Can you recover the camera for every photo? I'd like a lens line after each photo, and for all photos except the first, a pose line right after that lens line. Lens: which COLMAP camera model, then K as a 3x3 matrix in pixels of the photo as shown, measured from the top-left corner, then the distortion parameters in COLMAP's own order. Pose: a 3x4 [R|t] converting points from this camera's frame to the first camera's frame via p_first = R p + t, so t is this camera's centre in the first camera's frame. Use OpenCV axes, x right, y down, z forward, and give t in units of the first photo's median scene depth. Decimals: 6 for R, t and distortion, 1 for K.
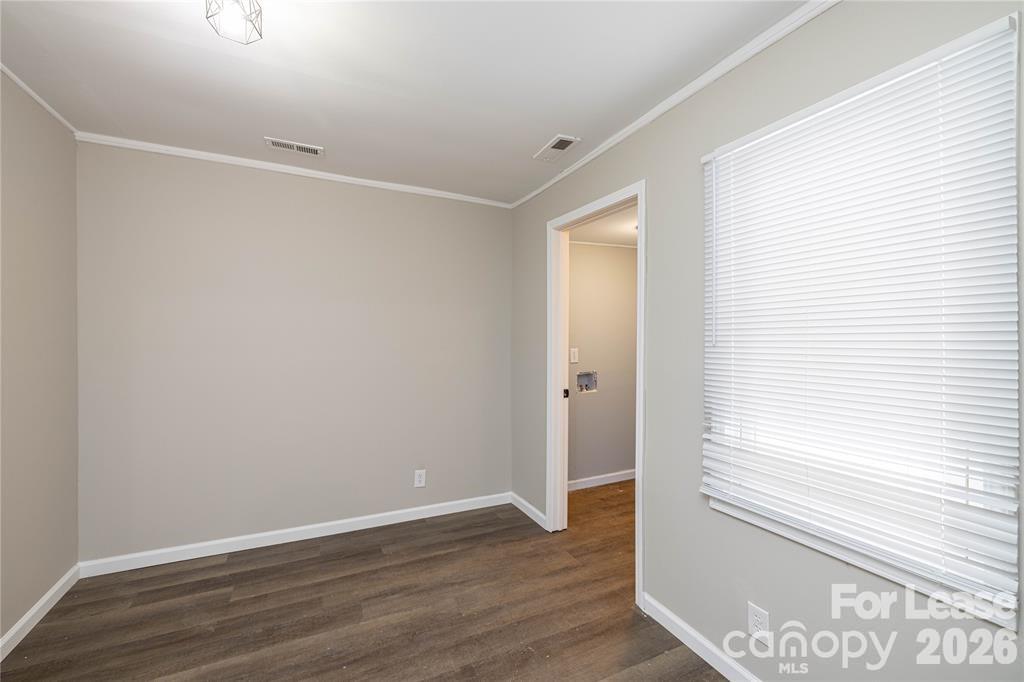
lens RADIAL K [[429.4, 0, 508.5], [0, 429.4, 335.0], [0, 0, 1]] dist [-0.000026, 0.000123]
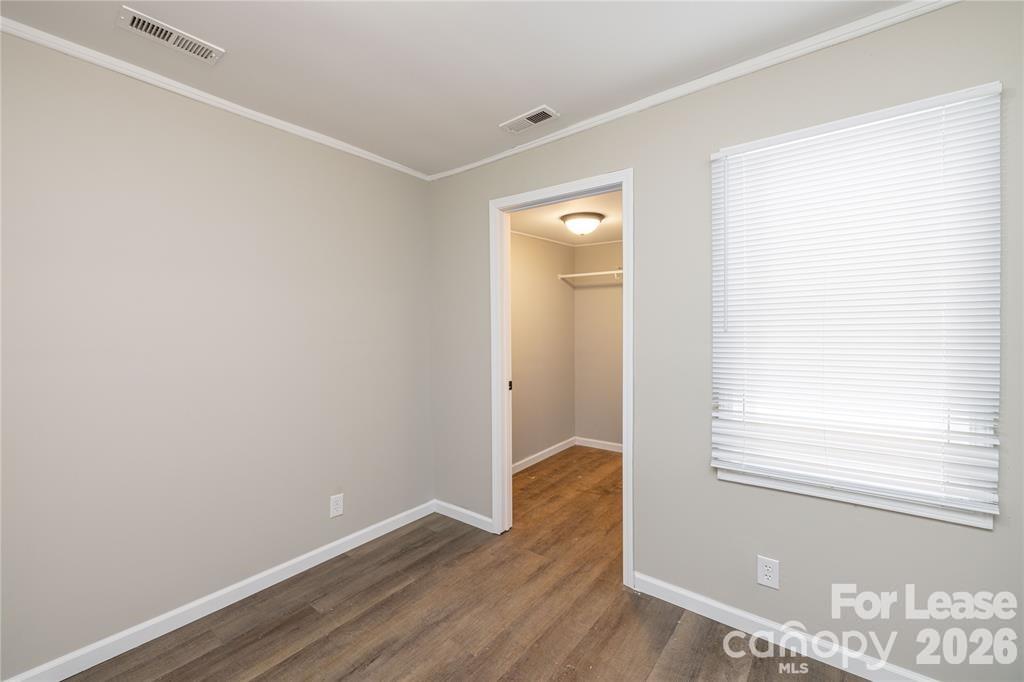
lens RADIAL K [[429.4, 0, 512.0], [0, 429.4, 332.9], [0, 0, 1]] dist [-0.000026, 0.000123]
pose [[0.894468, -0.020499, 0.446662, -0.343959], [0.011859, 0.999685, 0.022132, 0.000117], [-0.446974, -0.014499, 0.894429, 0.188668]]
